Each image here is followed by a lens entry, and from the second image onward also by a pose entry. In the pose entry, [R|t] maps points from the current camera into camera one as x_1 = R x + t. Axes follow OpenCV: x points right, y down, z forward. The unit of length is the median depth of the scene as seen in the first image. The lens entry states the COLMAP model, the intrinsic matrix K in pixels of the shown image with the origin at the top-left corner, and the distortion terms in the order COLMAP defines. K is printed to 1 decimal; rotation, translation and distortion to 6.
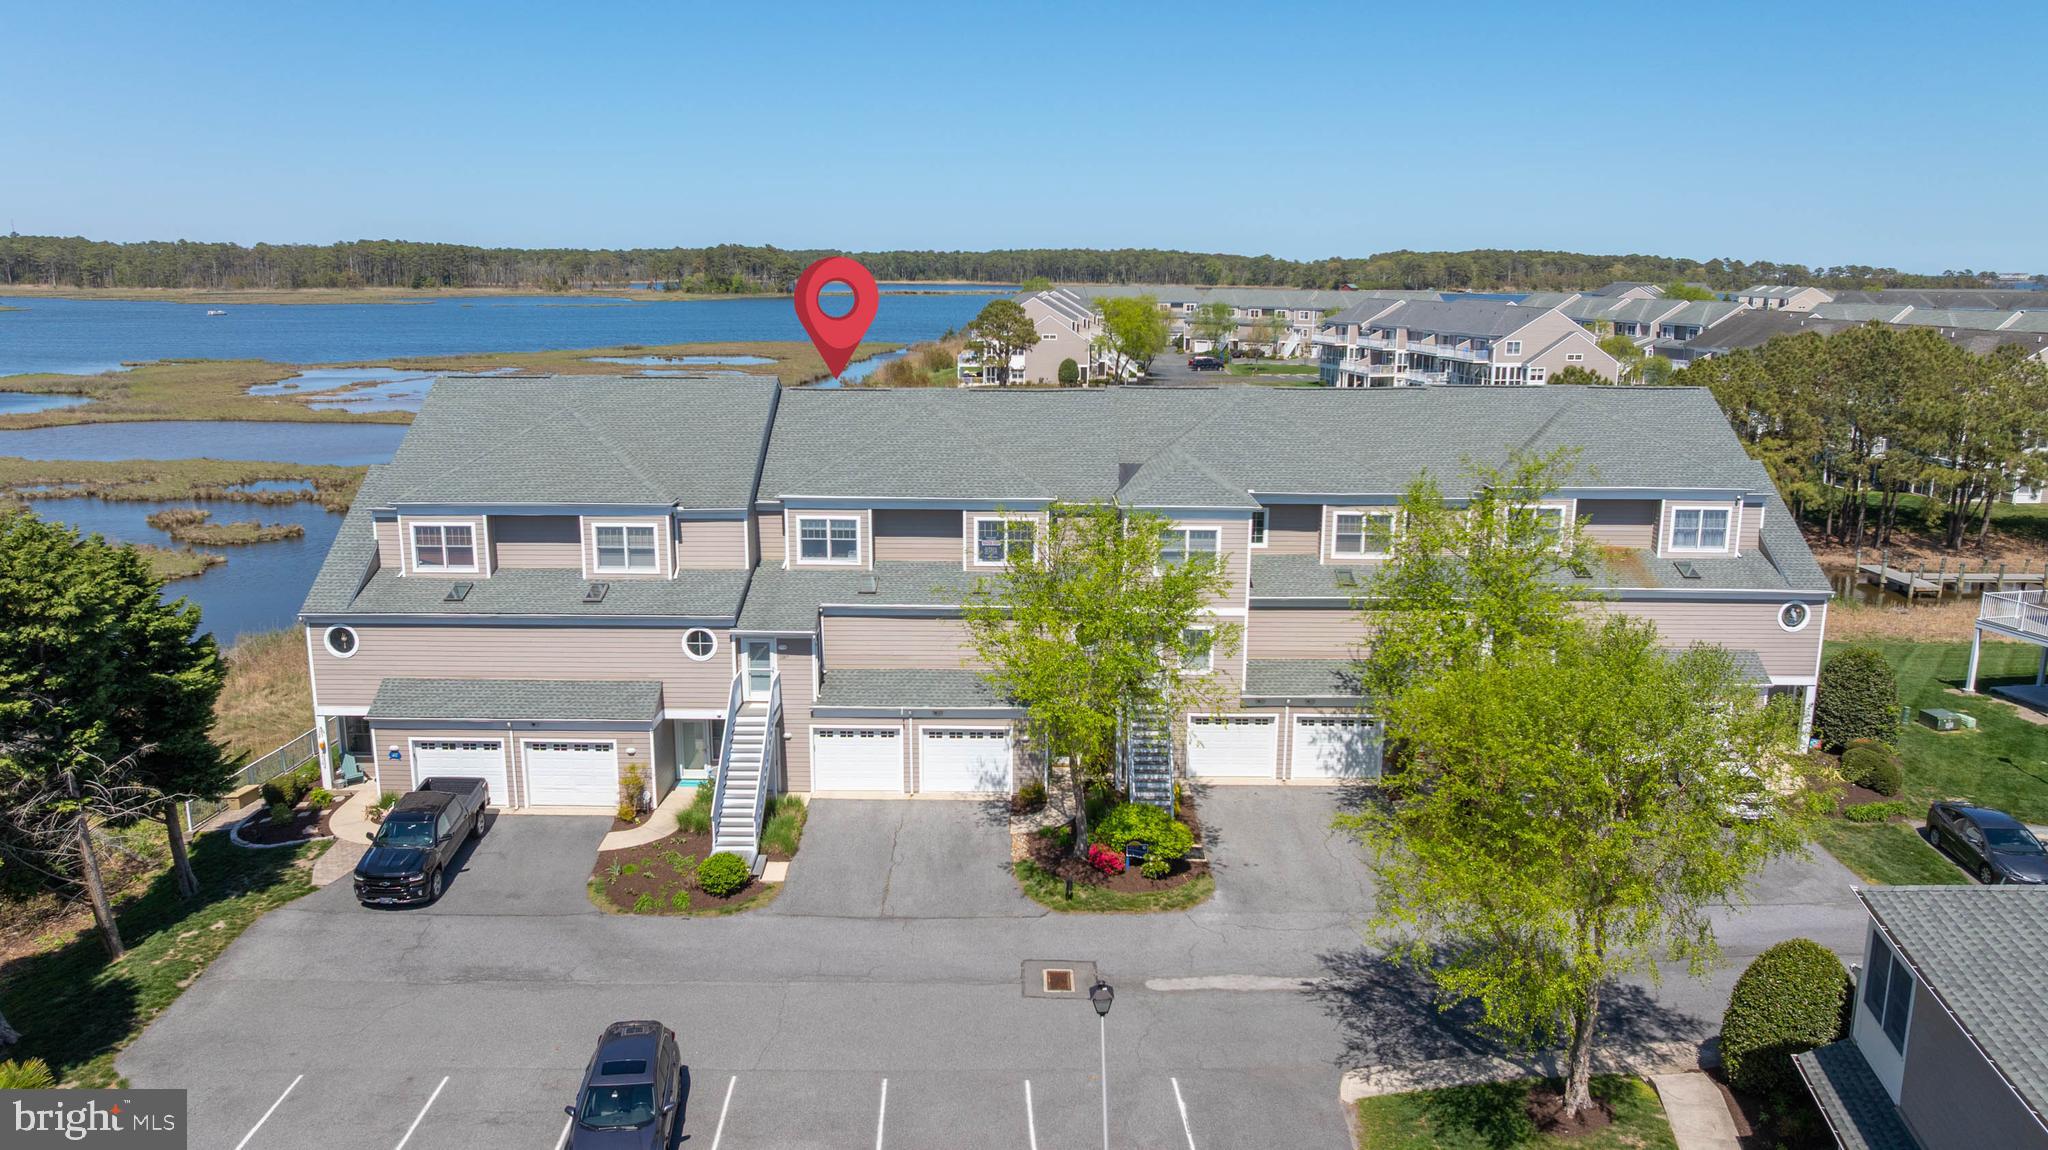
lens RADIAL K [[1432.7, 0, 1024.8], [0, 1432.7, 570.1], [0, 0, 1]] dist [-0.028037, 0.031335]
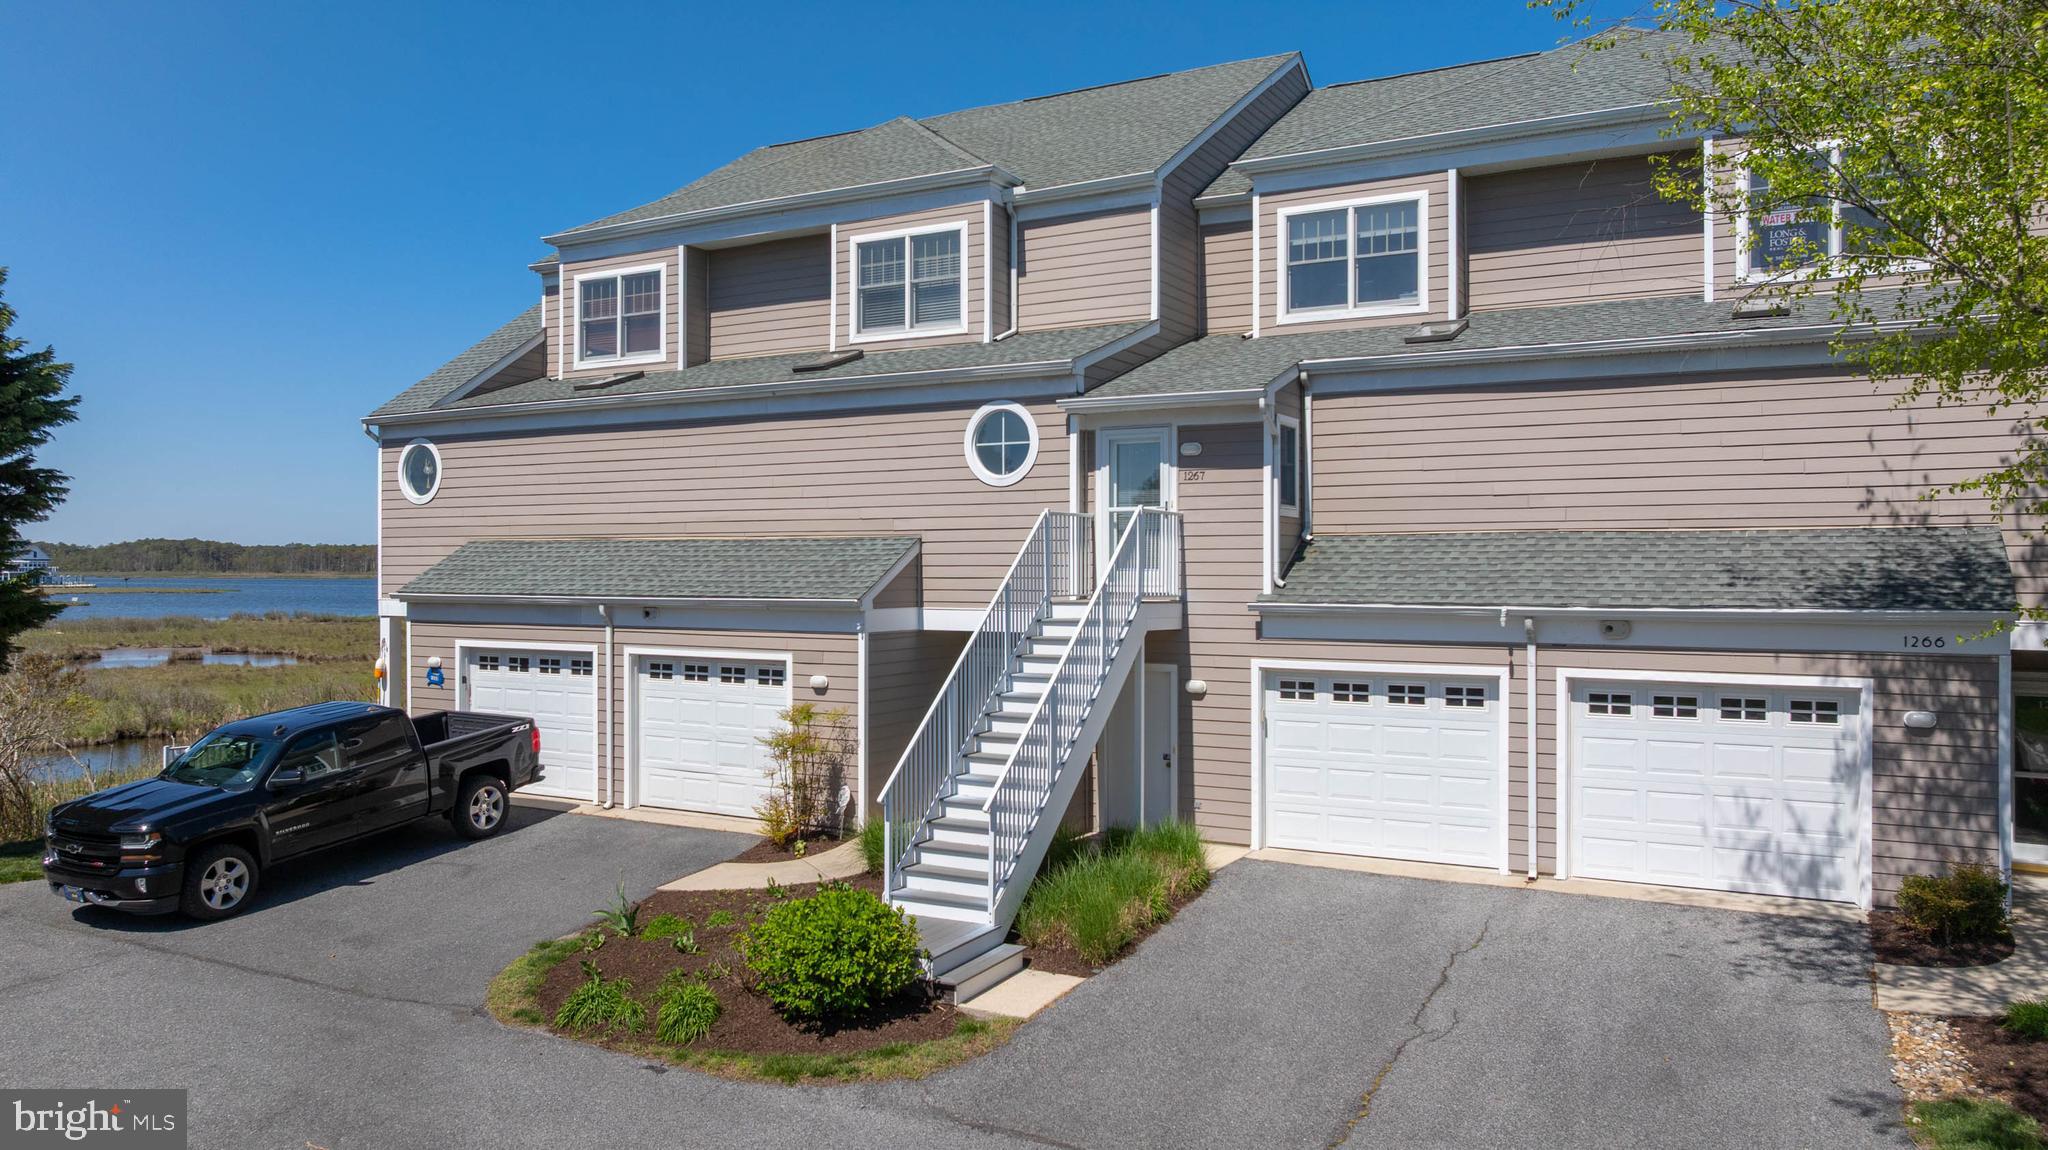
lens RADIAL K [[1432.7, 0, 1024.8], [0, 1432.7, 570.1], [0, 0, 1]] dist [-0.028037, 0.031335]
pose [[0.876495, -0.005439, -0.481379, -0.020651], [-0.095233, 0.978217, -0.184452, 0.159518], [0.471897, 0.207515, 0.856885, 0.637961]]
